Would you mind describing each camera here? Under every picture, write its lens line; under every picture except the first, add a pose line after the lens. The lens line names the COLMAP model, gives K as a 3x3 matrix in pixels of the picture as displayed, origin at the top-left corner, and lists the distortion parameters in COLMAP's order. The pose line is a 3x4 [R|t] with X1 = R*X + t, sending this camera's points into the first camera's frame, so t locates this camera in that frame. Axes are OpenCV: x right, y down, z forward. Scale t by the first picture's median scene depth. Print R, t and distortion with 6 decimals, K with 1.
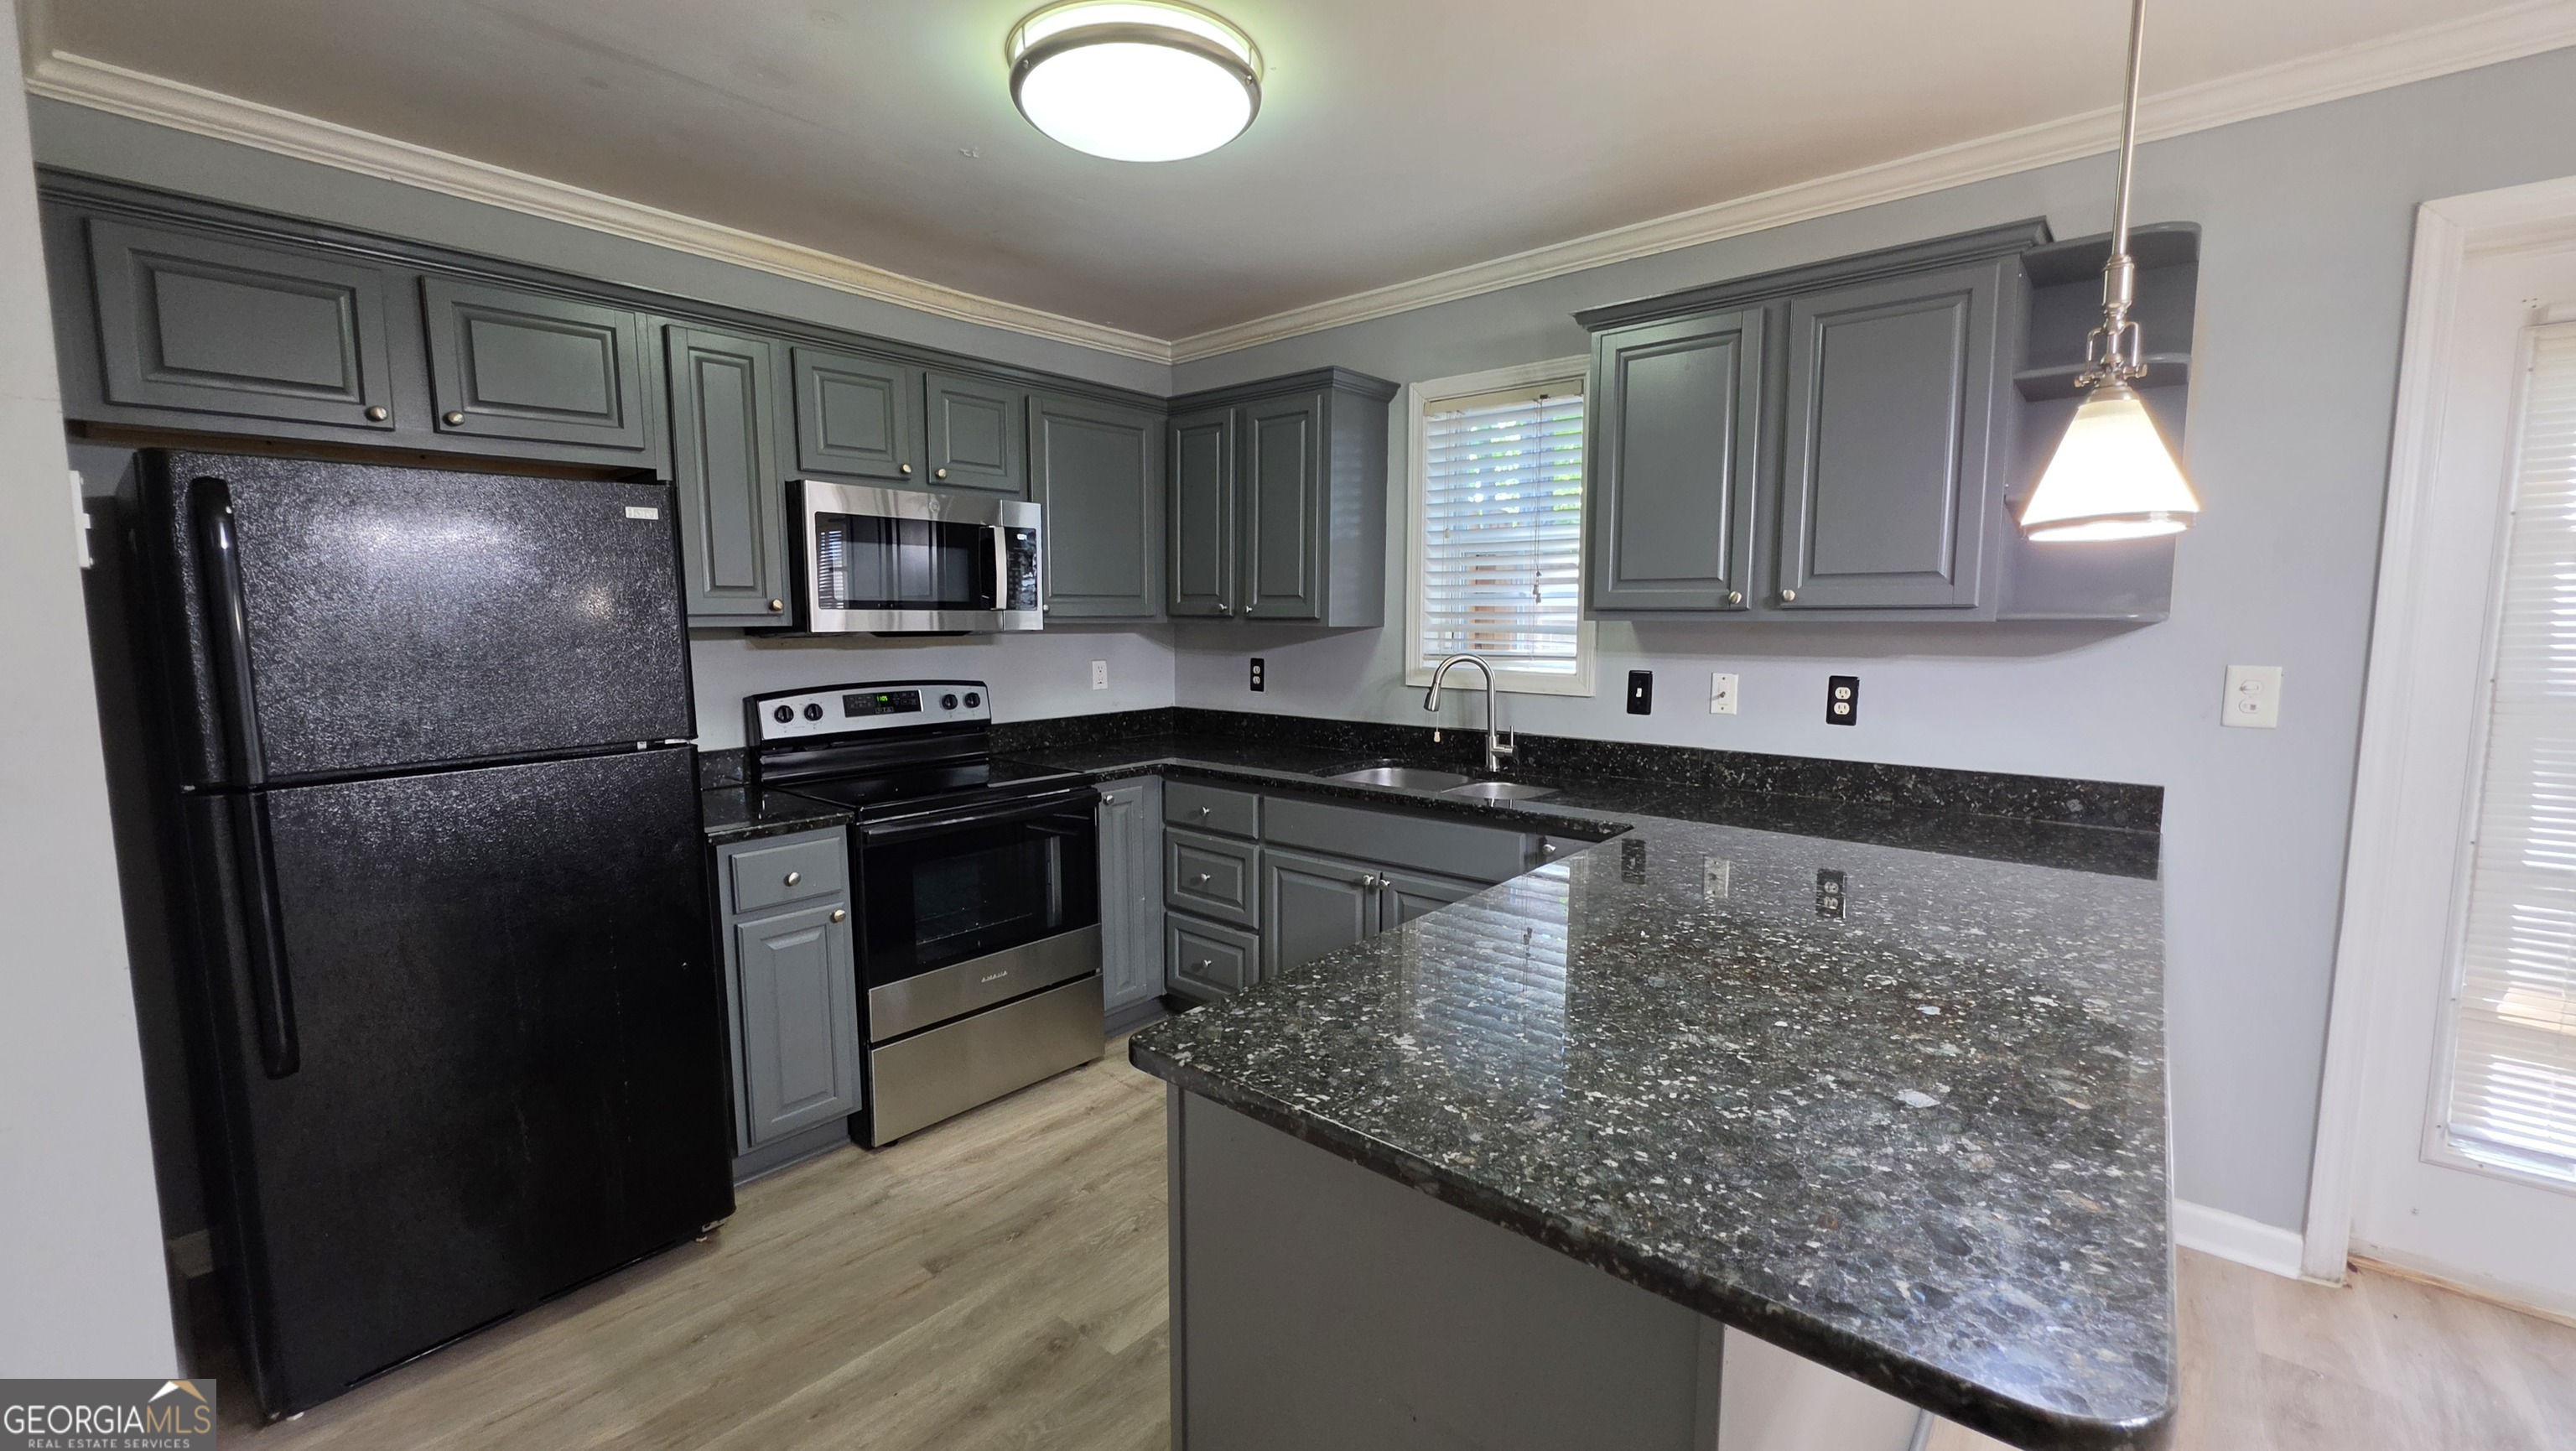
lens RADIAL K [[1034.1, 0, 1289.3], [0, 1034.1, 719.6], [0, 0, 1]] dist [-0.003155, 0.000354]
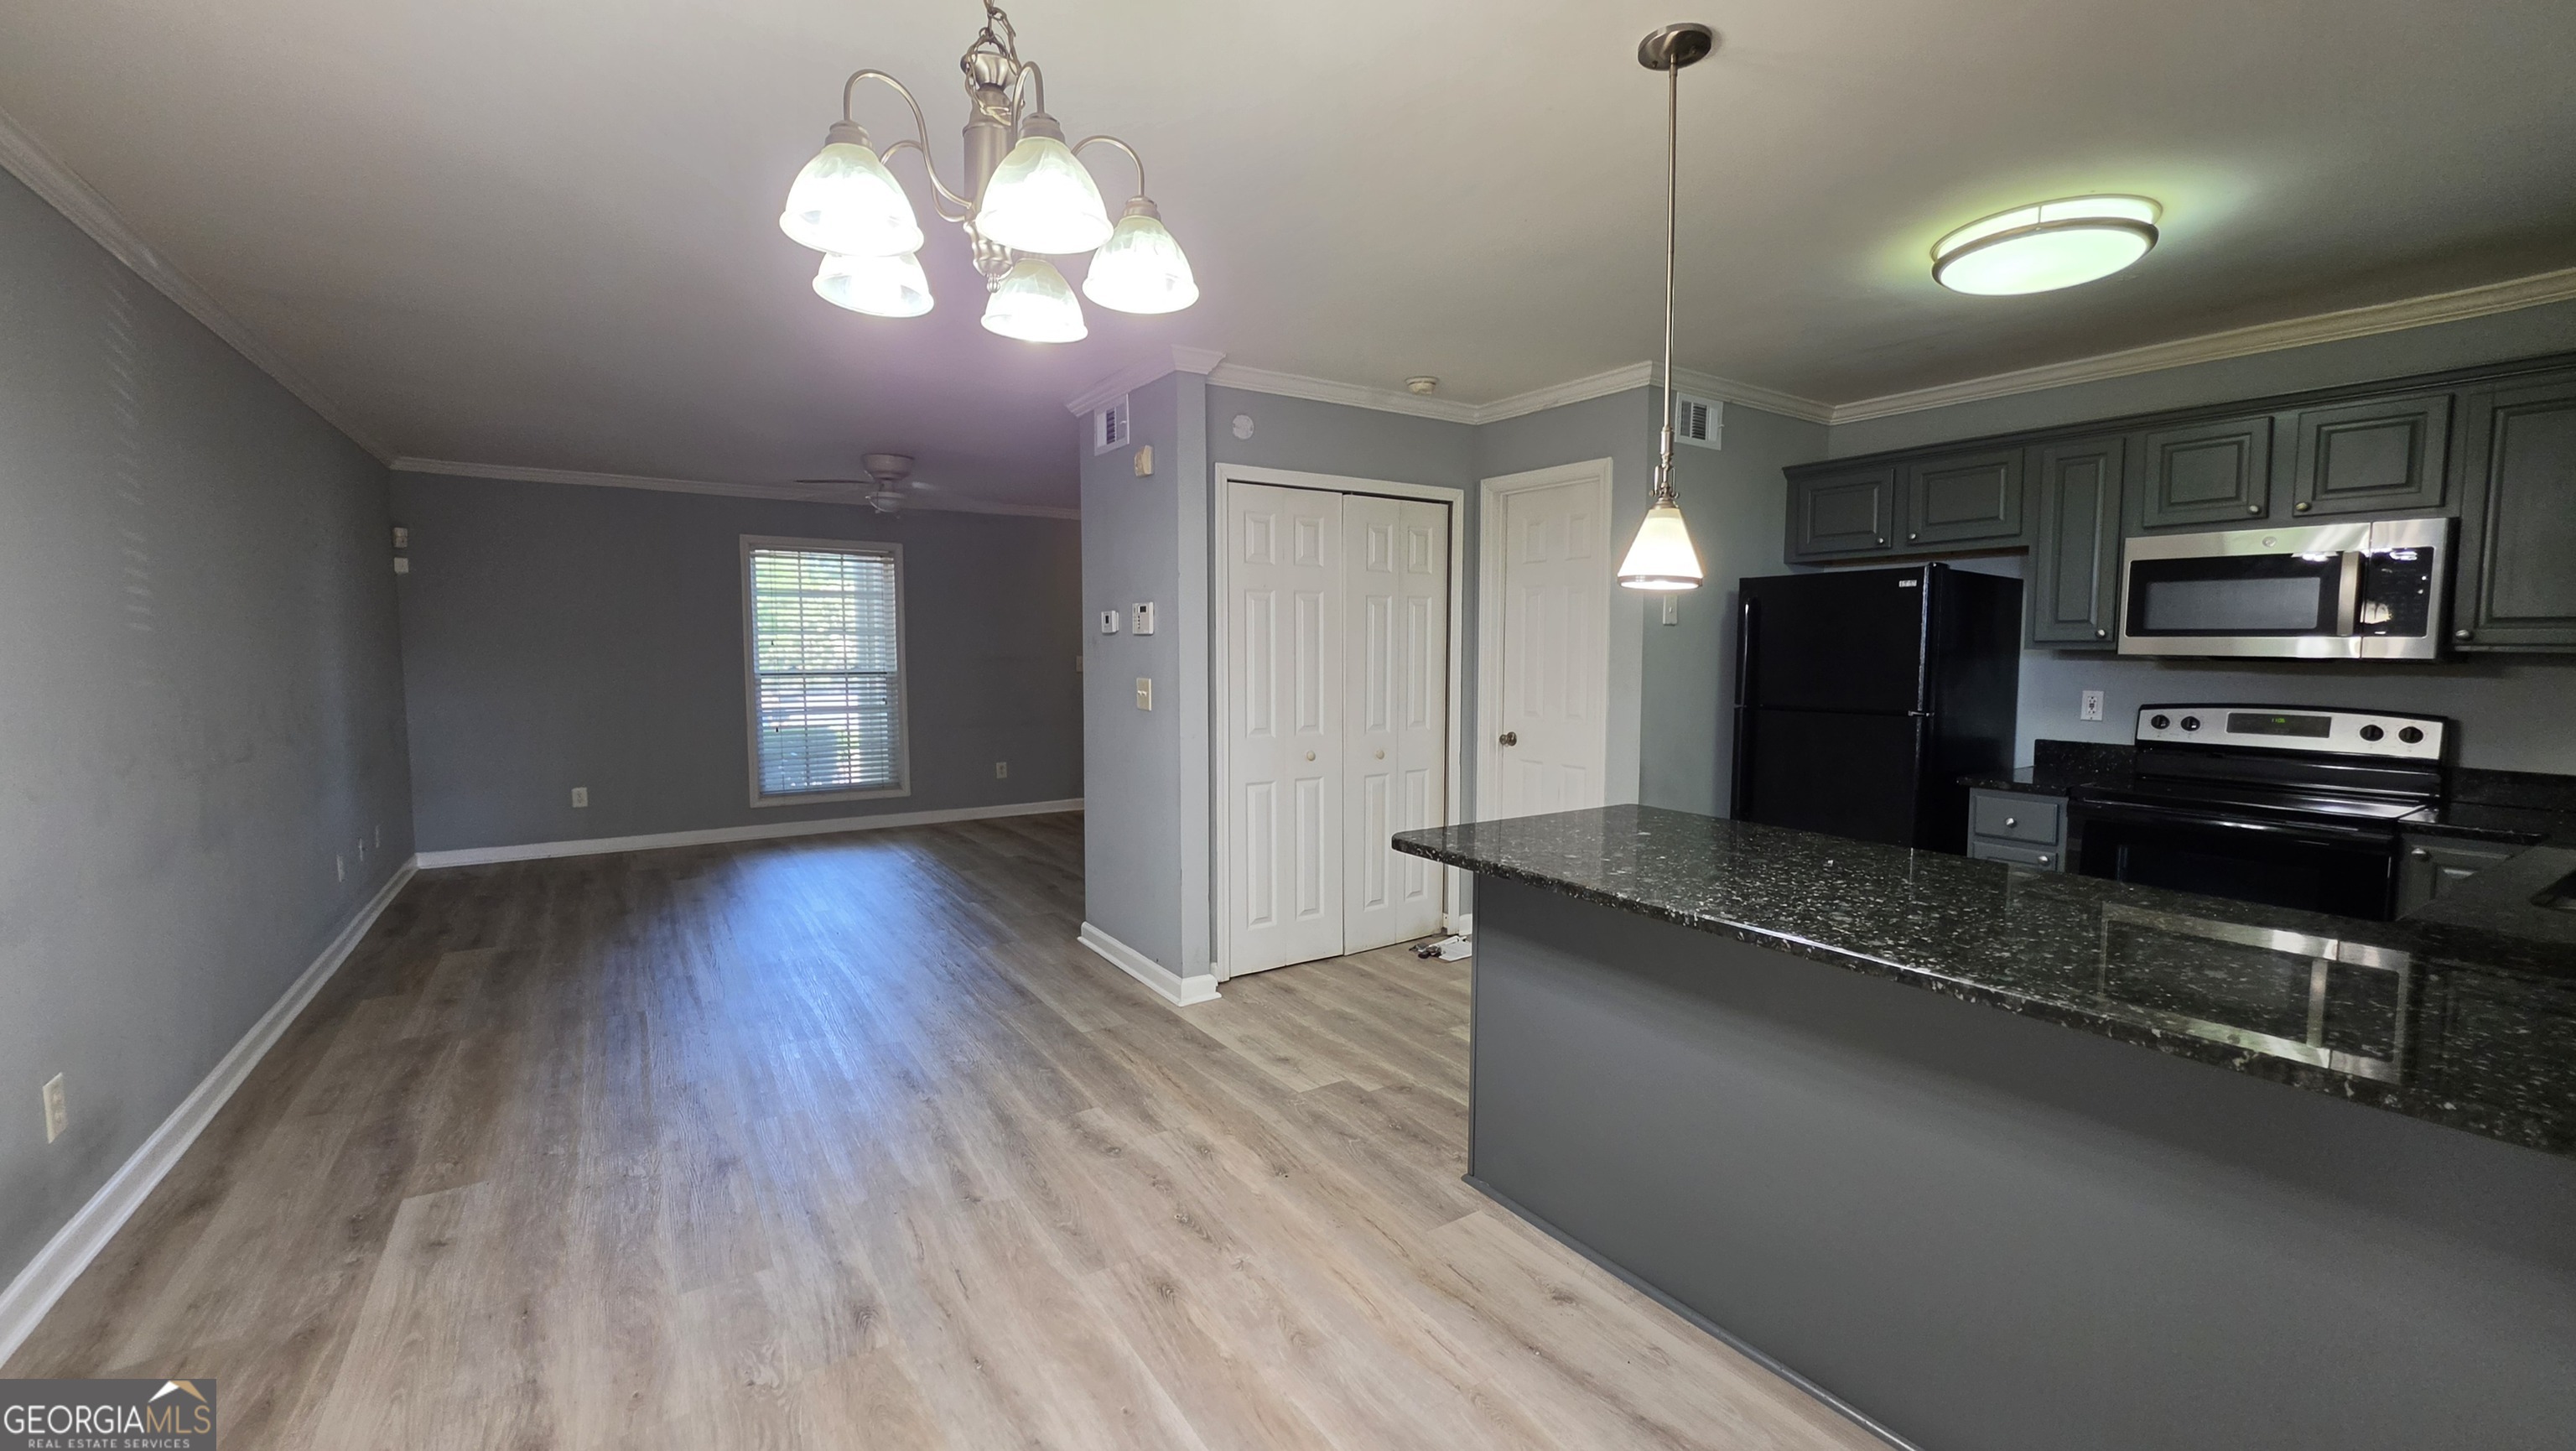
lens RADIAL K [[1034.1, 0, 1289.3], [0, 1034.1, 719.6], [0, 0, 1]] dist [-0.003155, 0.000354]
pose [[-0.276851, 0.068278, -0.958484, 0.937899], [-0.102543, 0.989677, 0.100119, -0.023667], [0.955426, 0.126003, -0.266992, 0.322722]]
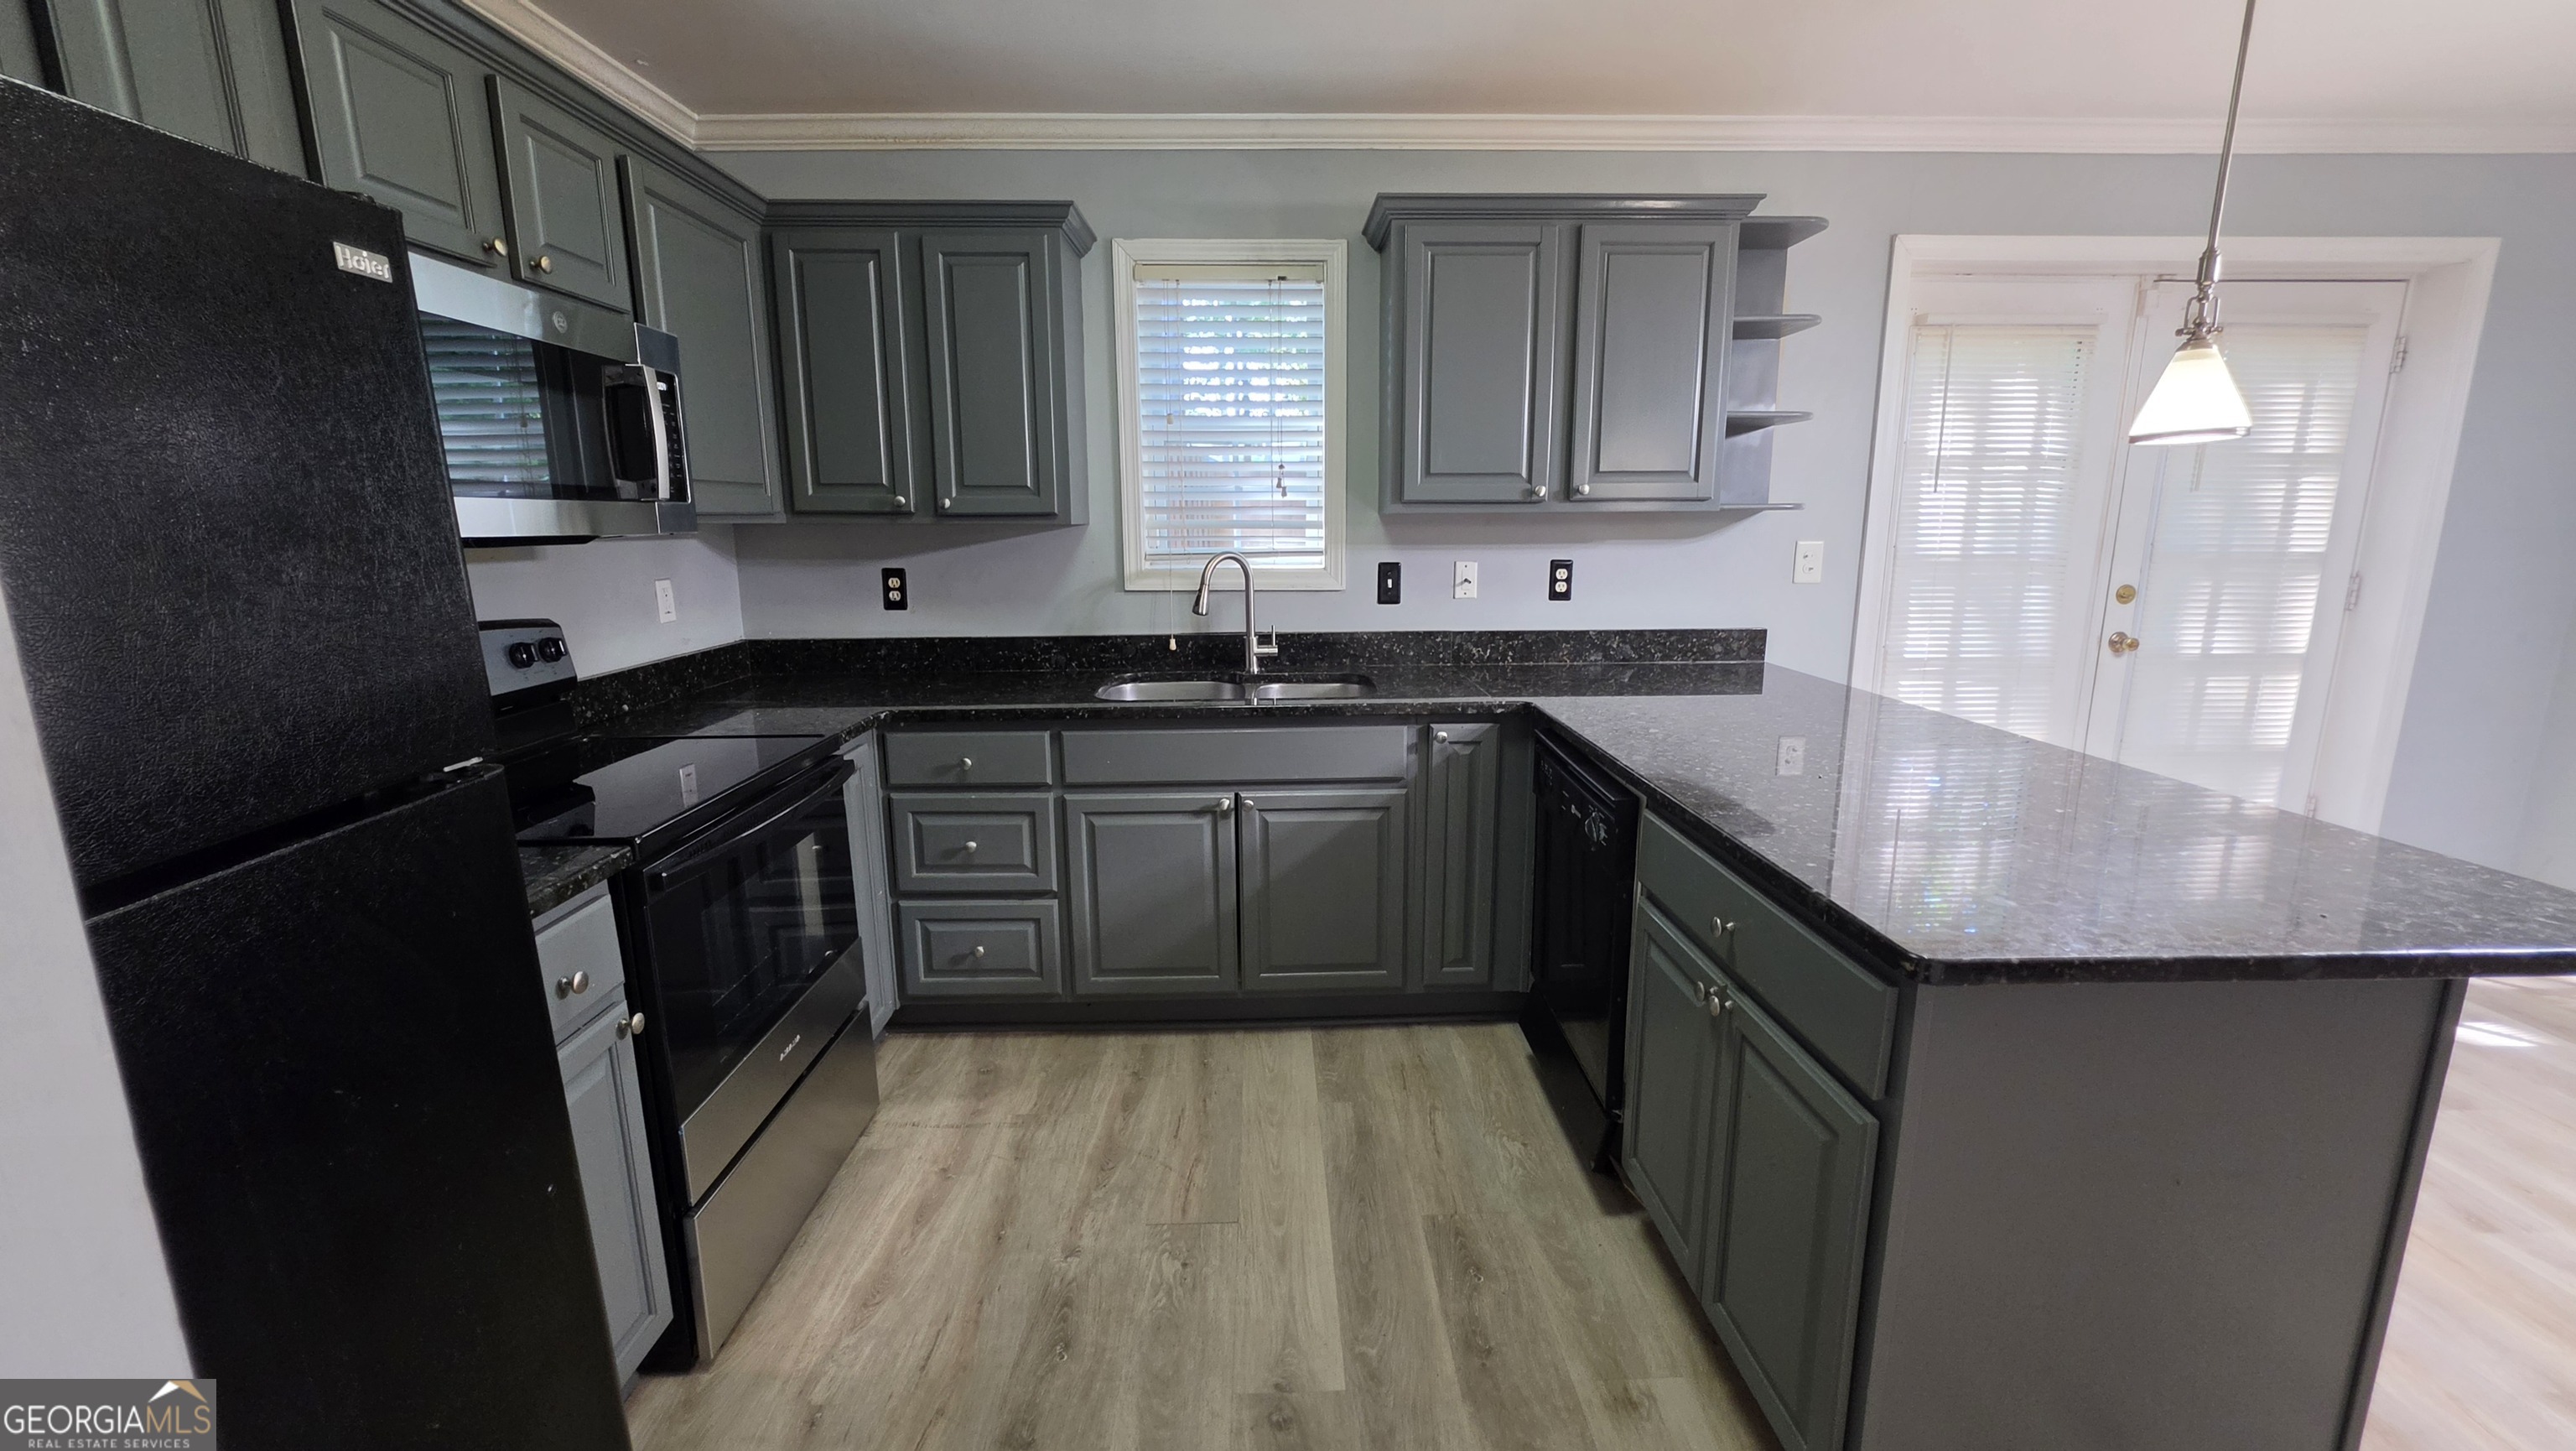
lens RADIAL K [[1034.1, 0, 1289.3], [0, 1034.1, 719.6], [0, 0, 1]] dist [-0.003155, 0.000354]
pose [[0.742461, -0.132951, 0.656564, -0.431429], [0.073846, 0.990378, 0.117040, -0.018858], [-0.665807, -0.038413, 0.745135, 0.265985]]
